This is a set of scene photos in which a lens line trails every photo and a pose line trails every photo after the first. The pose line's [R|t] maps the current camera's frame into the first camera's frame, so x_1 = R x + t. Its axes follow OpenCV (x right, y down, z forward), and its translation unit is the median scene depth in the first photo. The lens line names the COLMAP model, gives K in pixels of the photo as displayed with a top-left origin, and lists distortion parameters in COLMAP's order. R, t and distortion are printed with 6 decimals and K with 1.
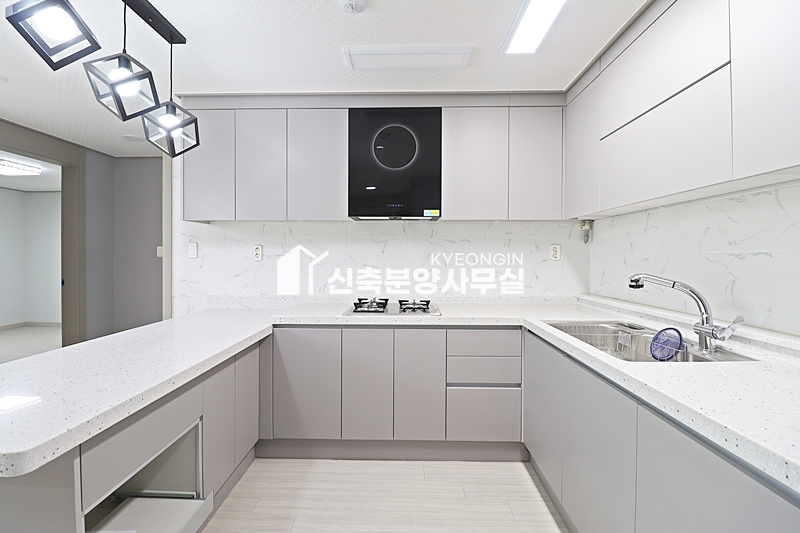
lens RADIAL K [[367.9, 0, 399.1], [0, 367.9, 258.9], [0, 0, 1]] dist [-0.000892, -0.012854]
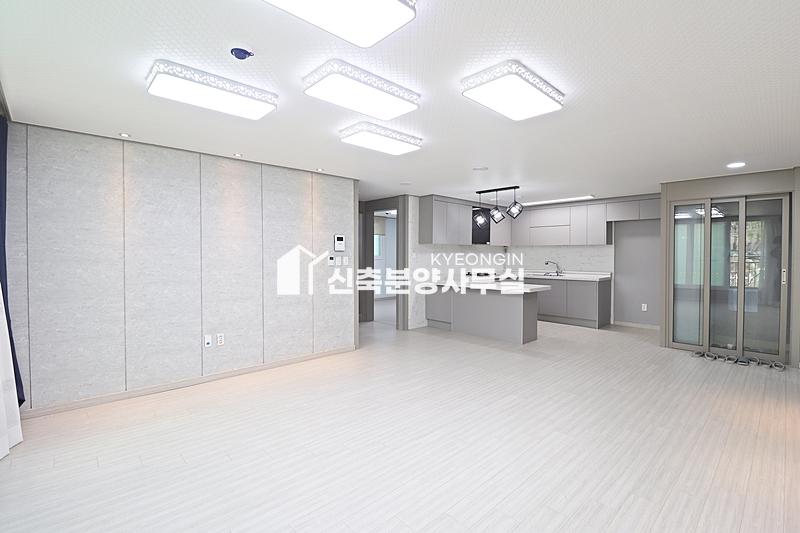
lens RADIAL K [[367.9, 0, 399.1], [0, 367.9, 258.9], [0, 0, 1]] dist [-0.000892, -0.012854]
pose [[0.711578, -0.009473, 0.702543, -2.580275], [0.004227, 0.999949, 0.009202, -0.025496], [-0.702594, -0.003578, 0.711582, -0.641221]]
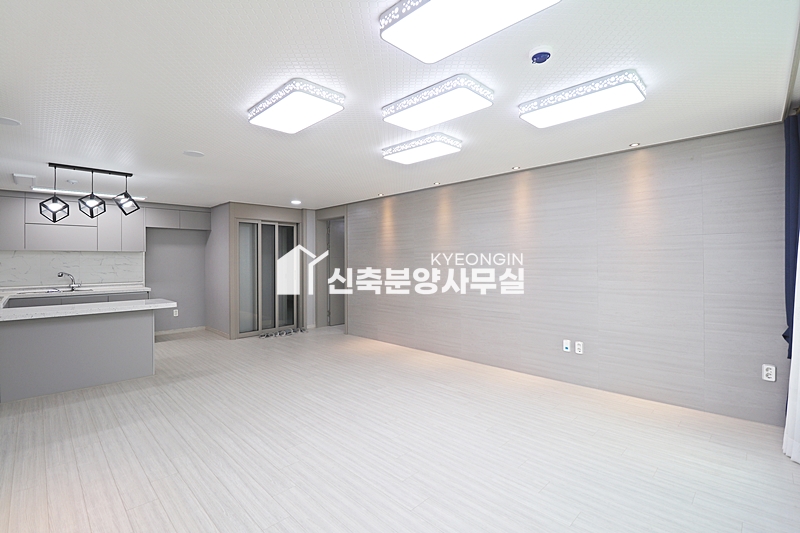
lens RADIAL K [[367.9, 0, 399.1], [0, 367.9, 258.9], [0, 0, 1]] dist [-0.000892, -0.012854]
pose [[-0.725695, 0.008173, 0.687968, -2.579292], [0.011210, 0.999937, -0.000054, -0.031414], [-0.687925, 0.007673, -0.725741, 0.849915]]
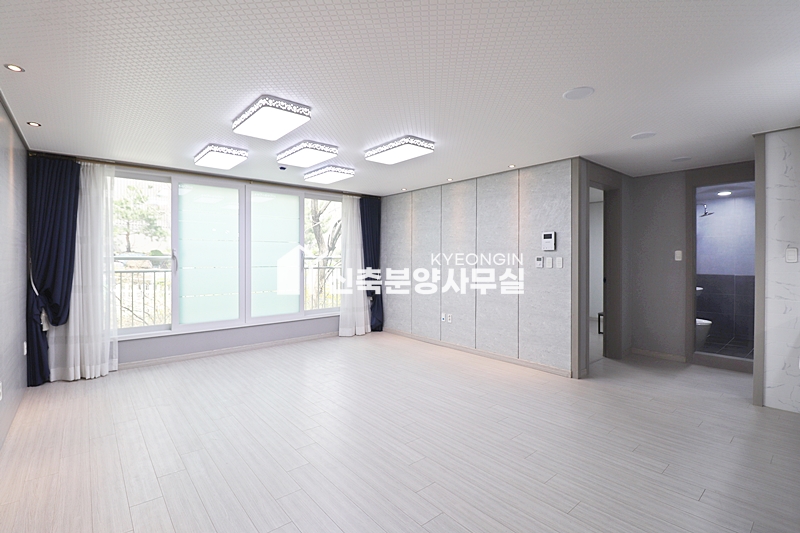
lens RADIAL K [[375.6, 0, 398.5], [0, 375.6, 258.2], [0, 0, 1]] dist [0.000616, -0.014034]
pose [[0.664064, -0.000539, -0.747676, -0.600606], [-0.002684, 0.999992, -0.003105, -0.009514], [0.747671, 0.004068, 0.664057, -0.649385]]
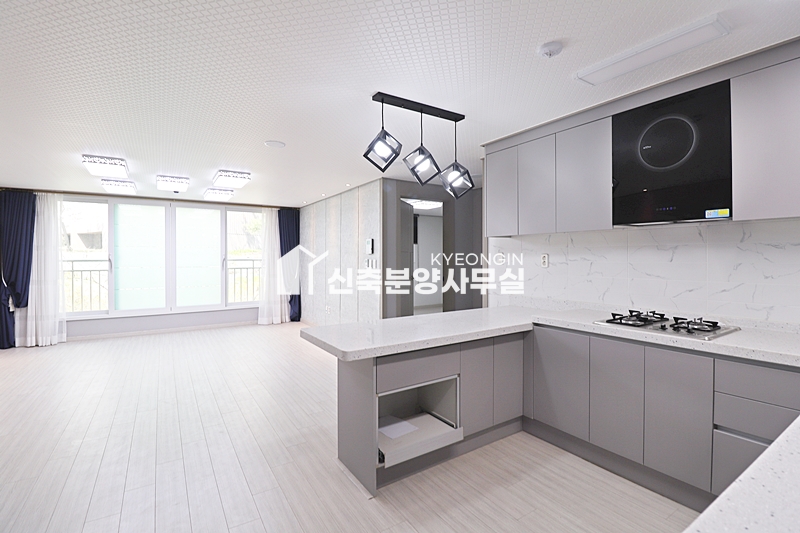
lens RADIAL K [[371.9, 0, 398.3], [0, 371.9, 259.2], [0, 0, 1]] dist [-0.001866, -0.013674]
pose [[0.559725, 0.000624, -0.828678, 0.369374], [-0.001358, 0.999999, -0.000164, -0.023712], [0.828678, 0.001218, 0.559725, -0.030972]]
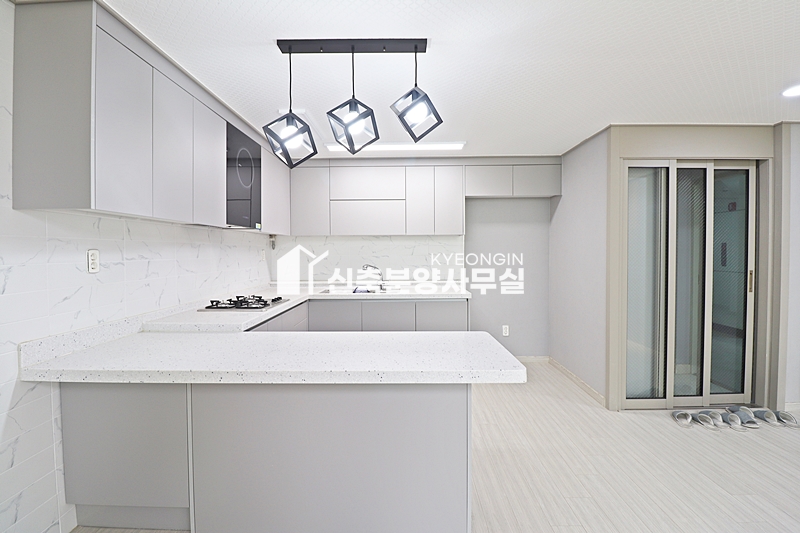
lens RADIAL K [[367.9, 0, 399.1], [0, 367.9, 258.9], [0, 0, 1]] dist [-0.000892, -0.012854]
pose [[-0.007192, -0.020811, 0.999758, -1.208854], [0.012716, 0.999701, 0.020901, -0.031346], [-0.999893, 0.012863, -0.006926, 0.524086]]
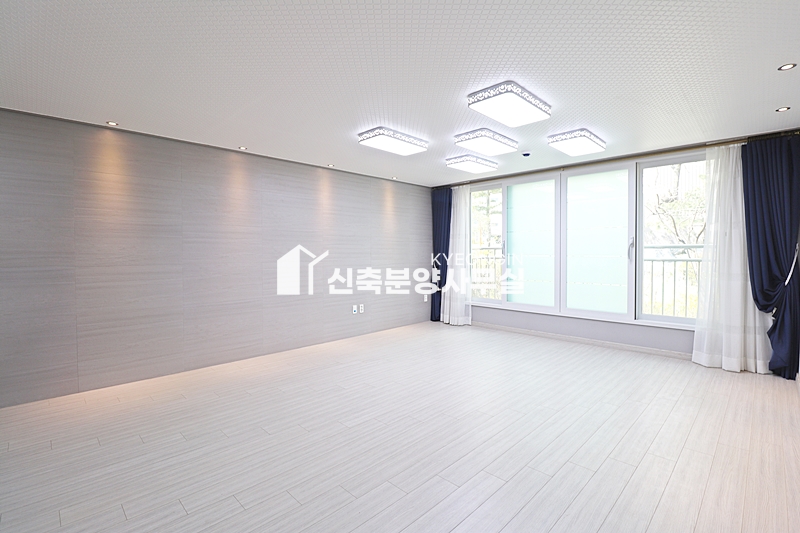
lens RADIAL K [[367.9, 0, 399.1], [0, 367.9, 258.9], [0, 0, 1]] dist [-0.000892, -0.012854]
pose [[-0.690042, 0.013568, -0.723642, -0.642460], [-0.002318, 0.999778, 0.020956, 0.011203], [0.723765, 0.016138, -0.689857, 0.866547]]
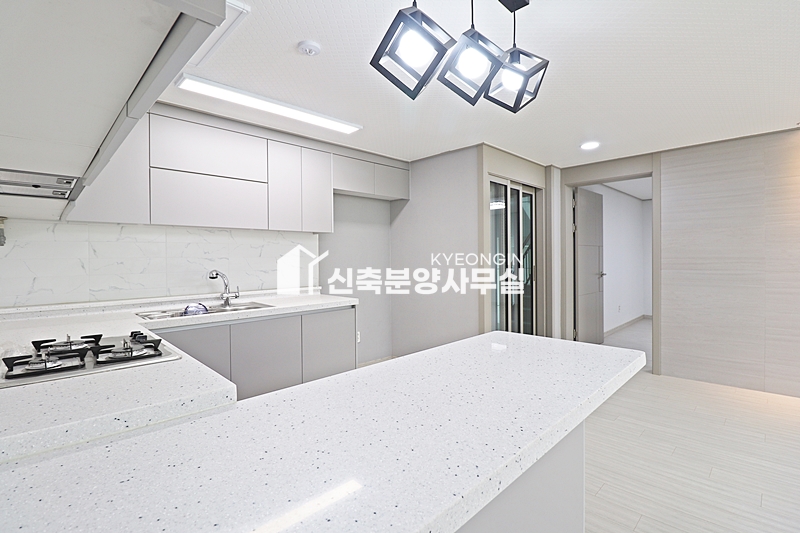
lens RADIAL K [[371.9, 0, 398.3], [0, 371.9, 259.2], [0, 0, 1]] dist [-0.001866, -0.013674]
pose [[-0.716597, 0.002775, 0.697482, -0.755676], [0.013829, 0.999852, 0.010230, -0.009722], [-0.697350, 0.016976, -0.716529, 1.073354]]
